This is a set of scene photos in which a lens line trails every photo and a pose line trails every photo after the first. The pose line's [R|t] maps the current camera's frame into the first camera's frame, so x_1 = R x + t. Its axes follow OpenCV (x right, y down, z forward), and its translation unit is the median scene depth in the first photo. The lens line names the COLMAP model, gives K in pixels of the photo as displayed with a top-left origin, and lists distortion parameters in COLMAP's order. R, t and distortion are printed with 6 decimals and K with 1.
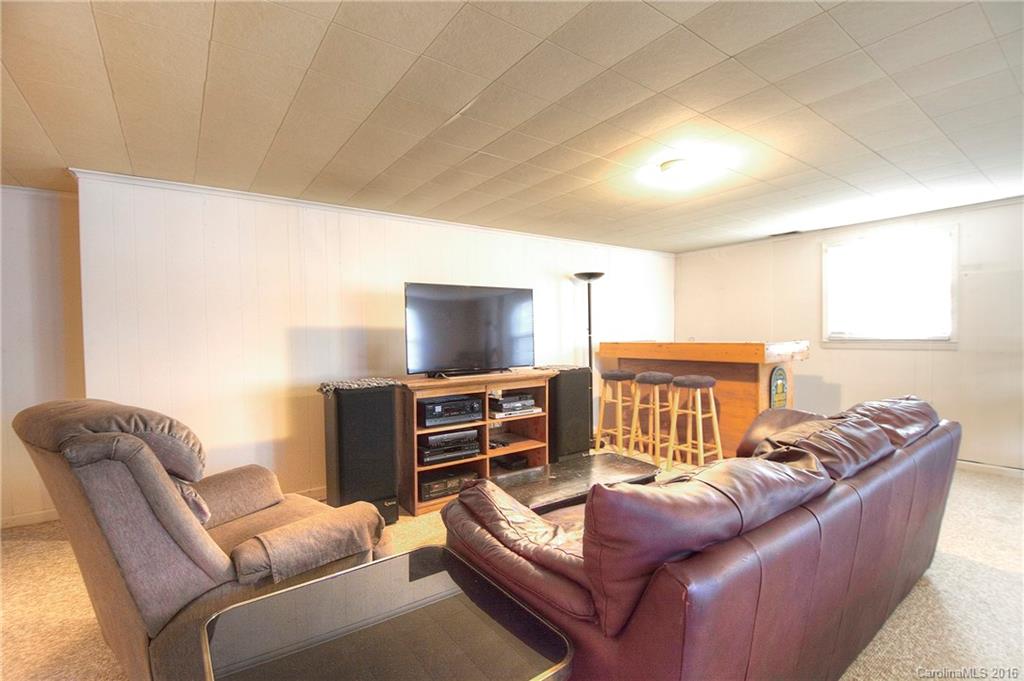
lens RADIAL K [[455.7, 0, 512.0], [0, 455.7, 340.5], [0, 0, 1]] dist [0.004139, 0.000545]
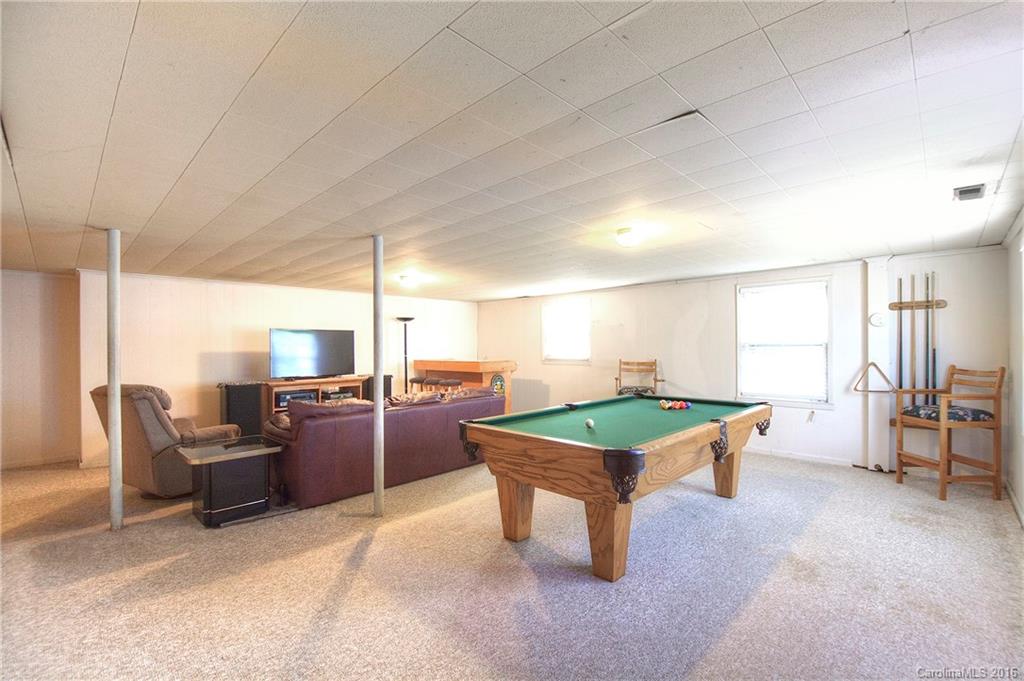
lens RADIAL K [[439.8, 0, 512.0], [0, 439.8, 340.5], [0, 0, 1]] dist [-0.001496, -0.000691]
pose [[0.985204, 0.011037, 0.171031, 0.393175], [-0.005965, 0.999528, -0.030138, -0.028977], [-0.171283, 0.028672, 0.984805, -0.850352]]
